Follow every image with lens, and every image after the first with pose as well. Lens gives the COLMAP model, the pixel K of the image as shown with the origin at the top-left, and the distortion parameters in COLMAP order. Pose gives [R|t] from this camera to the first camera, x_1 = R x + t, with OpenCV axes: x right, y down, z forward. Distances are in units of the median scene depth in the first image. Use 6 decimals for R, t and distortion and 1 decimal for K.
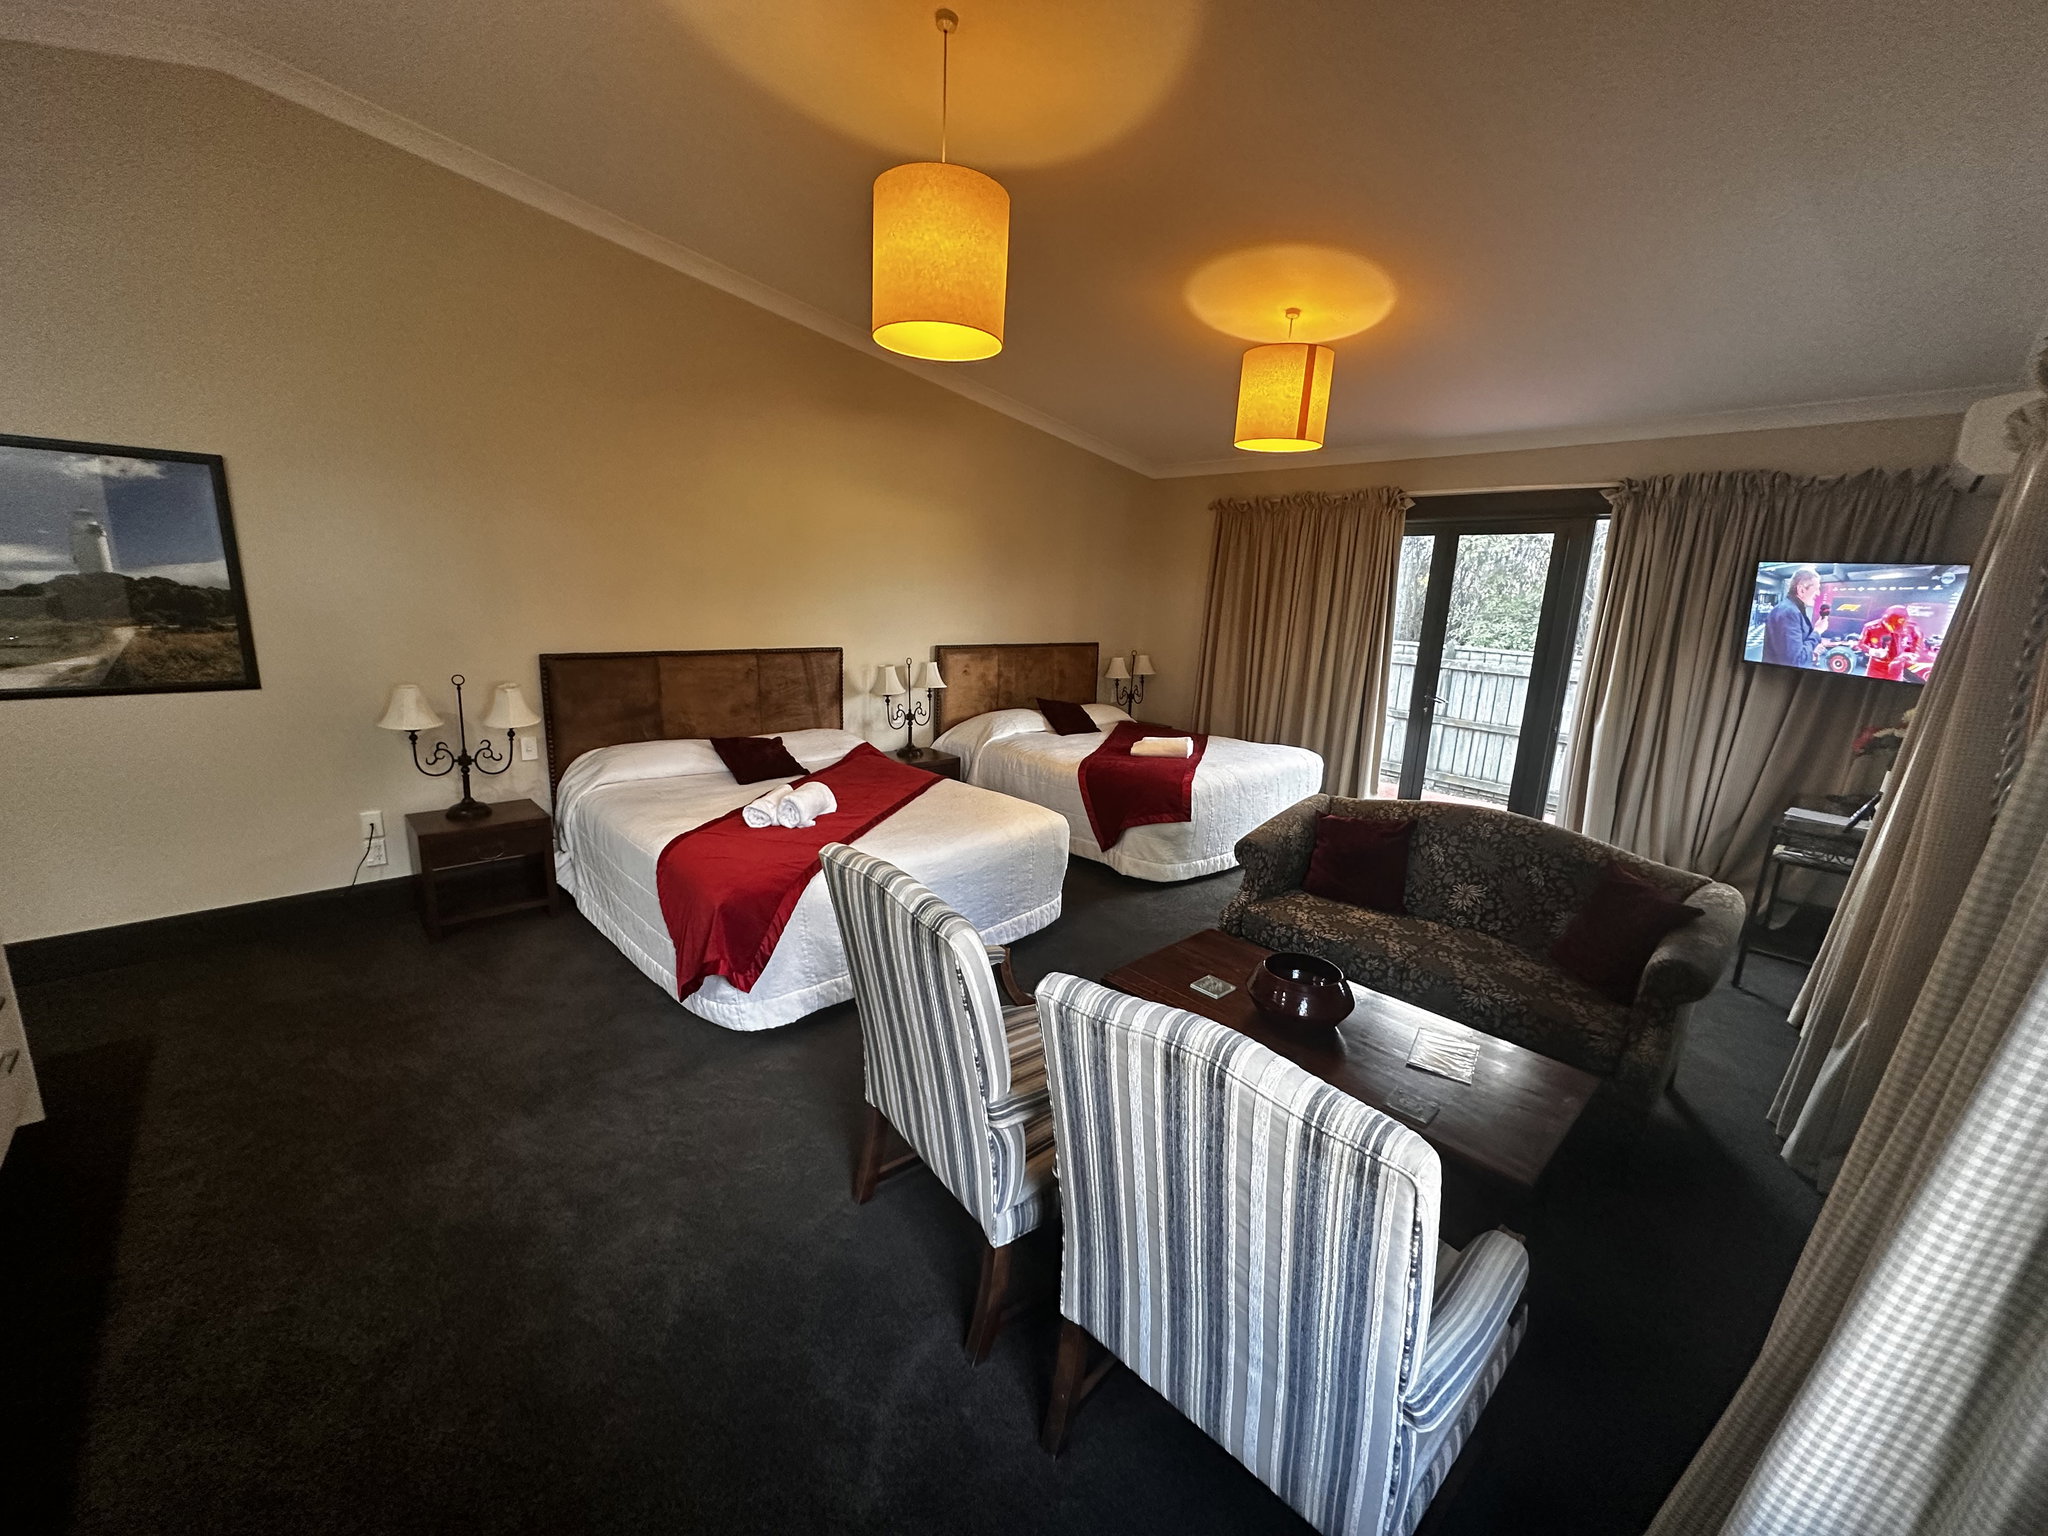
lens RADIAL K [[815.0, 0, 1024.0], [0, 815.0, 768.0], [0, 0, 1]] dist [0.000279, 0.000306]
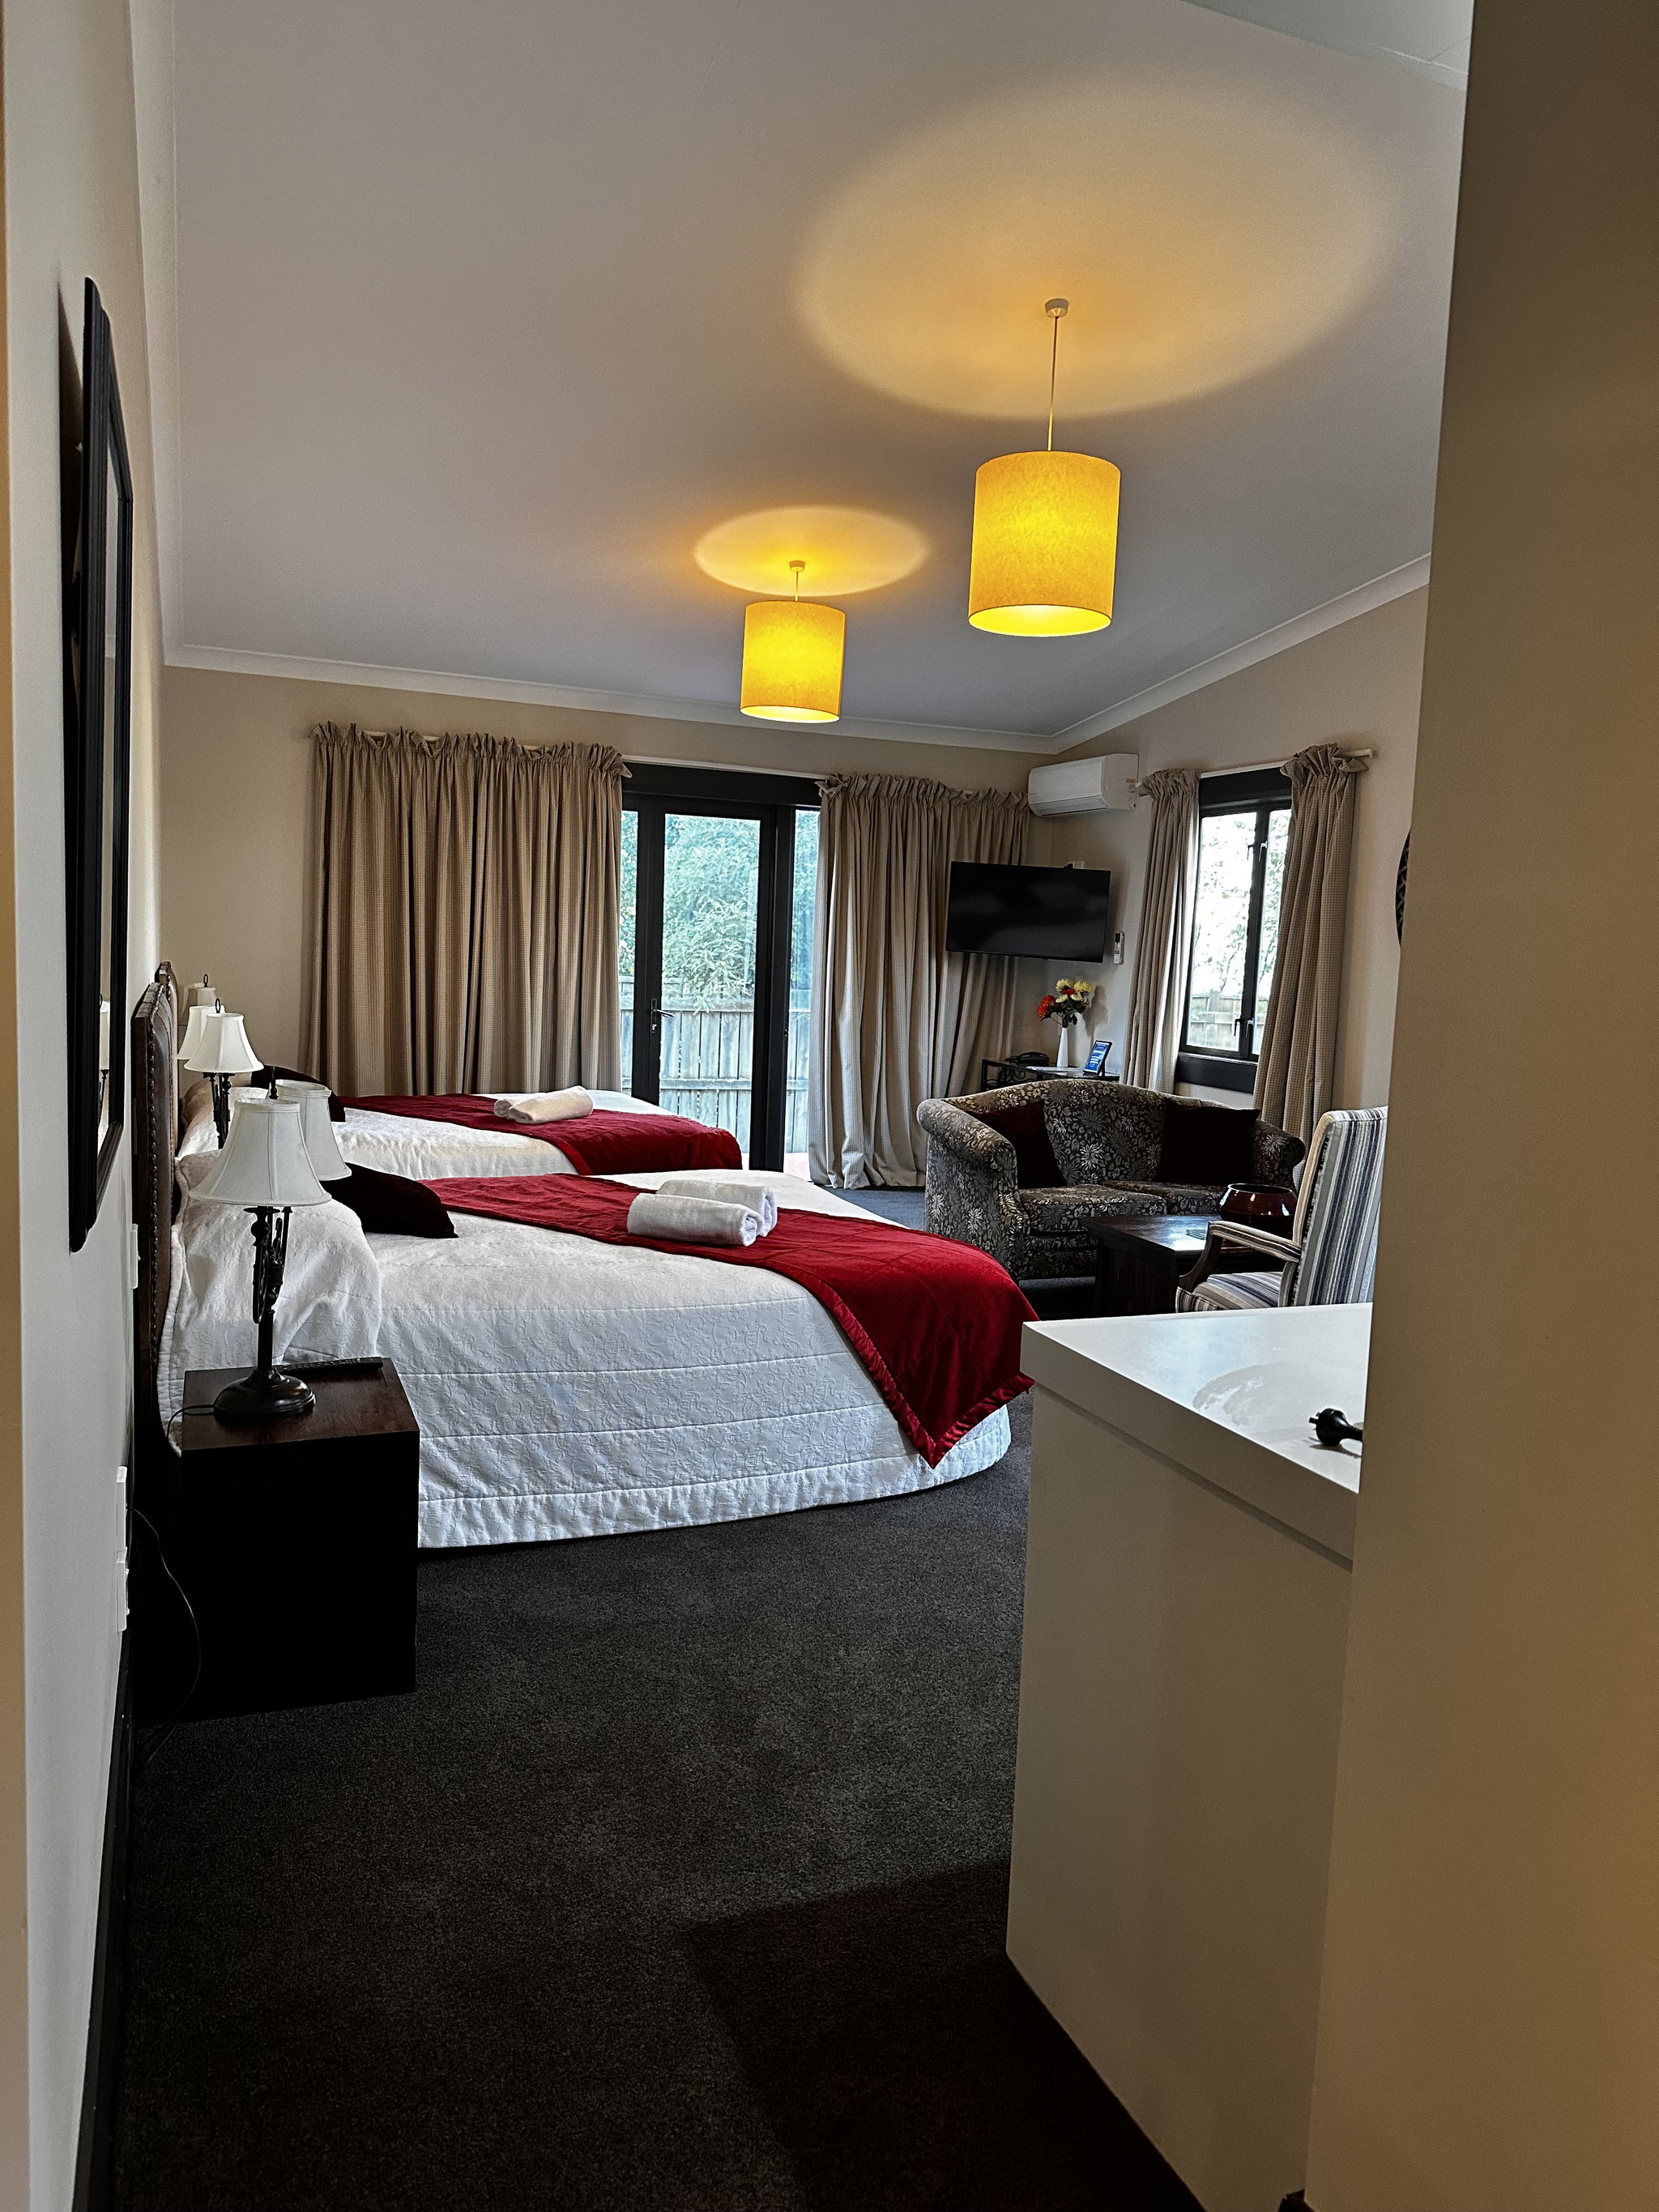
lens RADIAL K [[1525.4, 0, 829.5], [0, 1525.4, 1106.0], [0, 0, 1]] dist [0.100012, -0.184244]
pose [[0.369462, -0.121749, 0.921236, -1.226010], [0.176856, 0.982472, 0.058913, -0.078901], [-0.912261, 0.141160, 0.384518, 0.407029]]
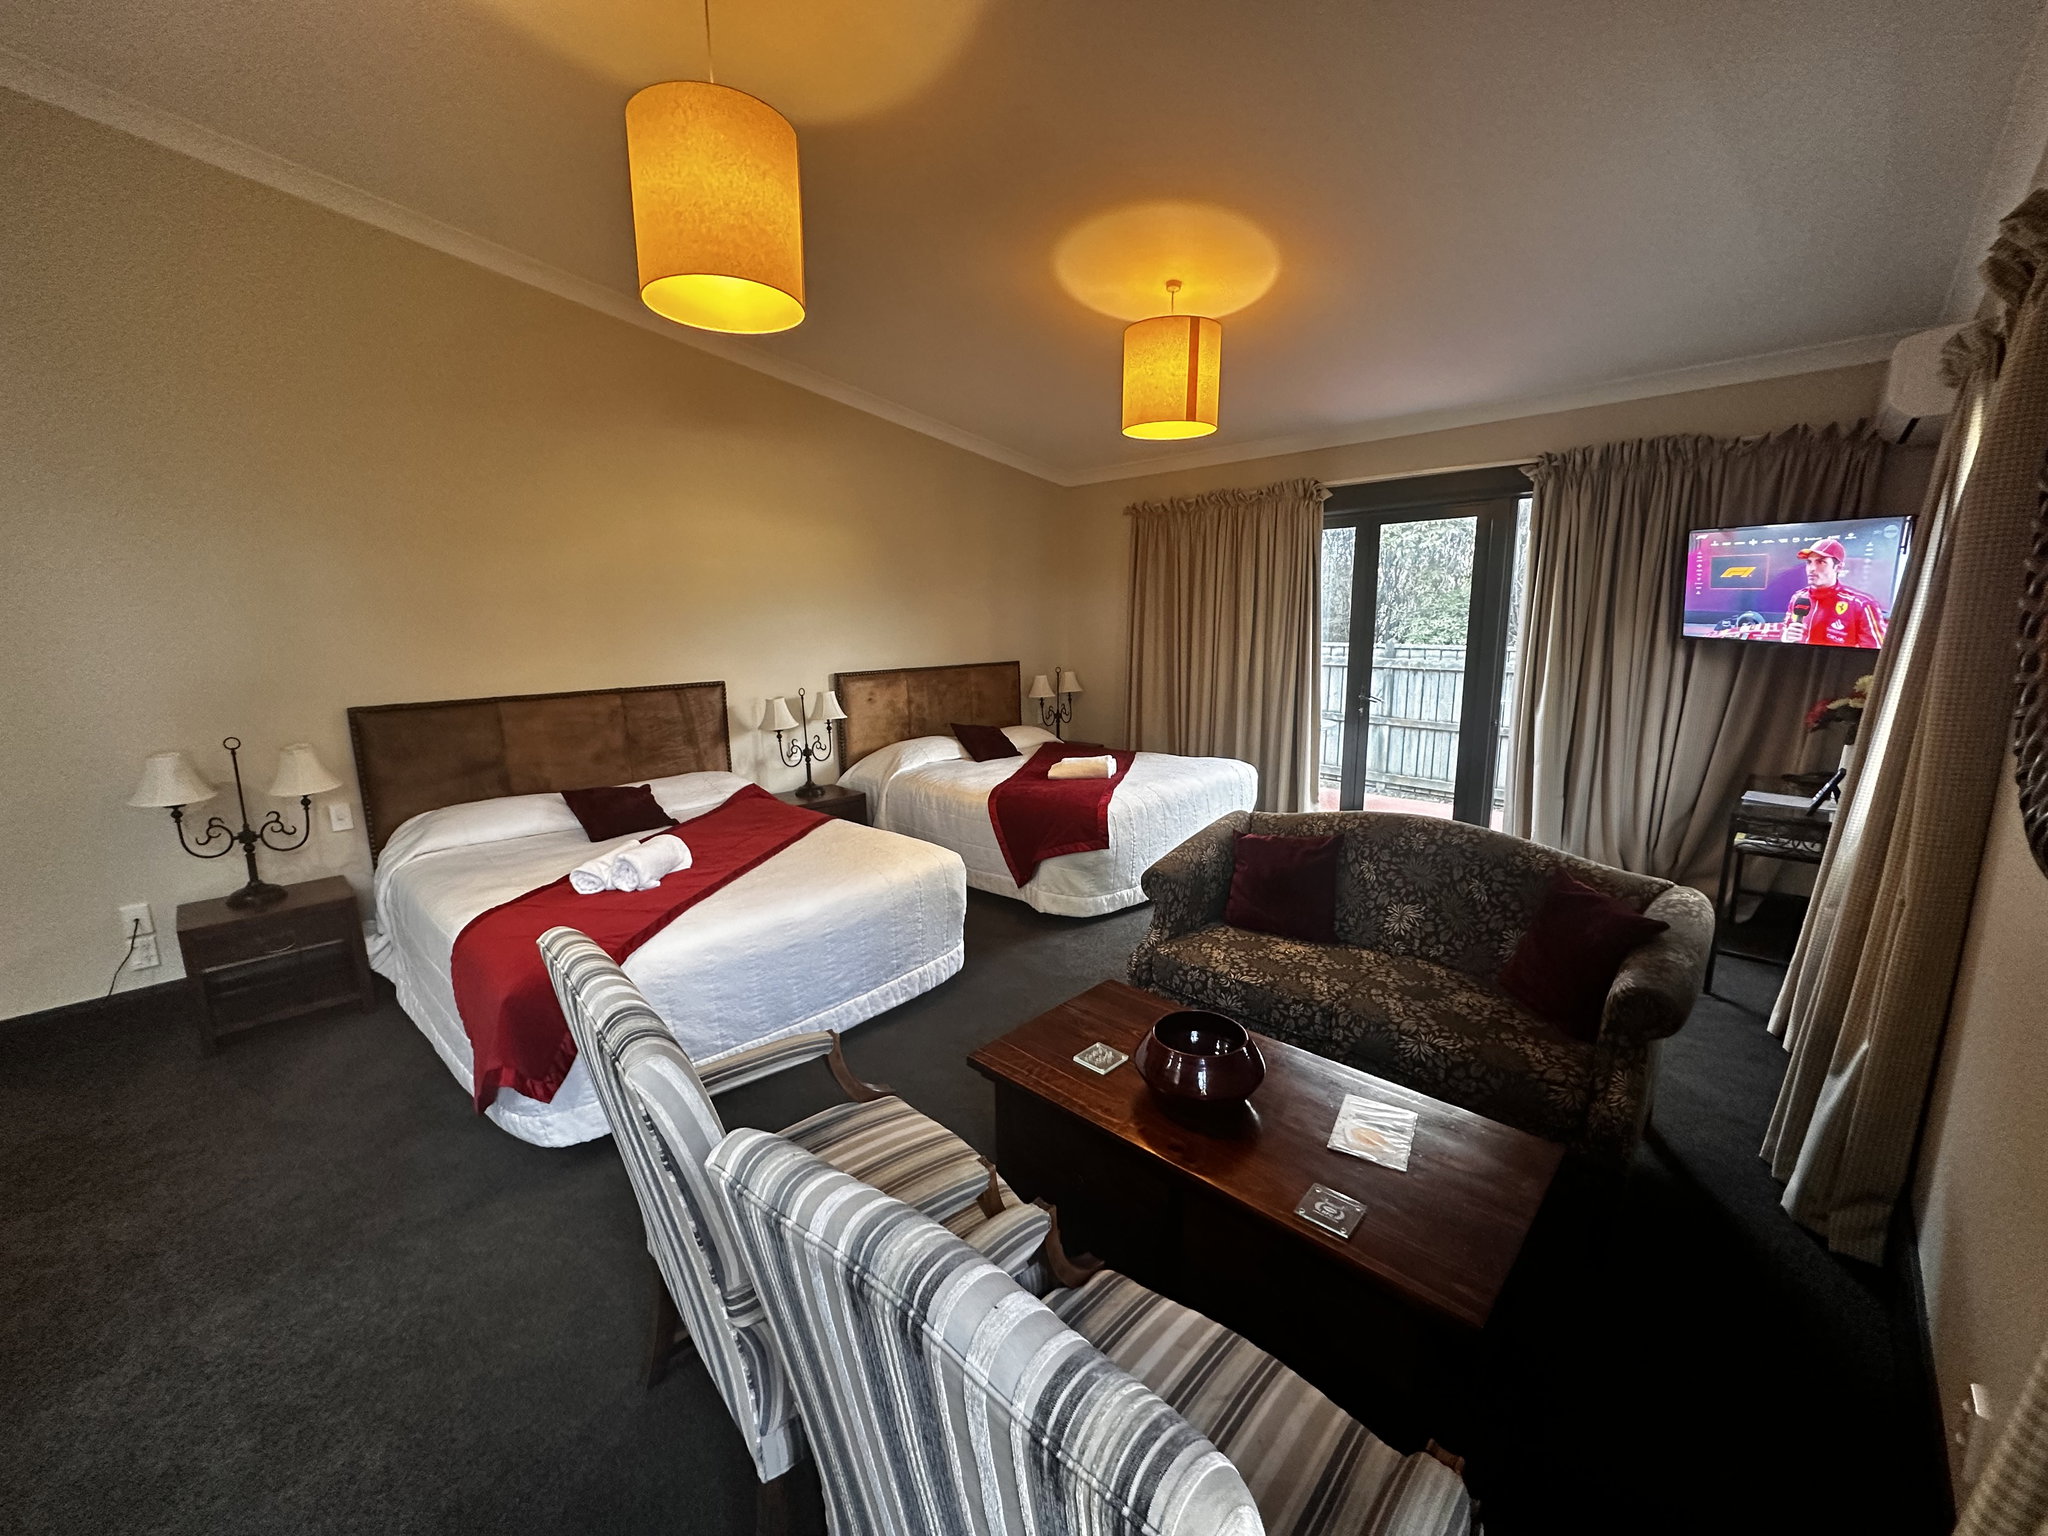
lens RADIAL K [[815.0, 0, 1024.0], [0, 815.0, 768.0], [0, 0, 1]] dist [0.000279, 0.000306]
pose [[0.997150, -0.063695, 0.040427, 0.090016], [0.064945, 0.997425, -0.030407, -0.002506], [-0.038386, 0.032945, 0.998720, 0.110061]]
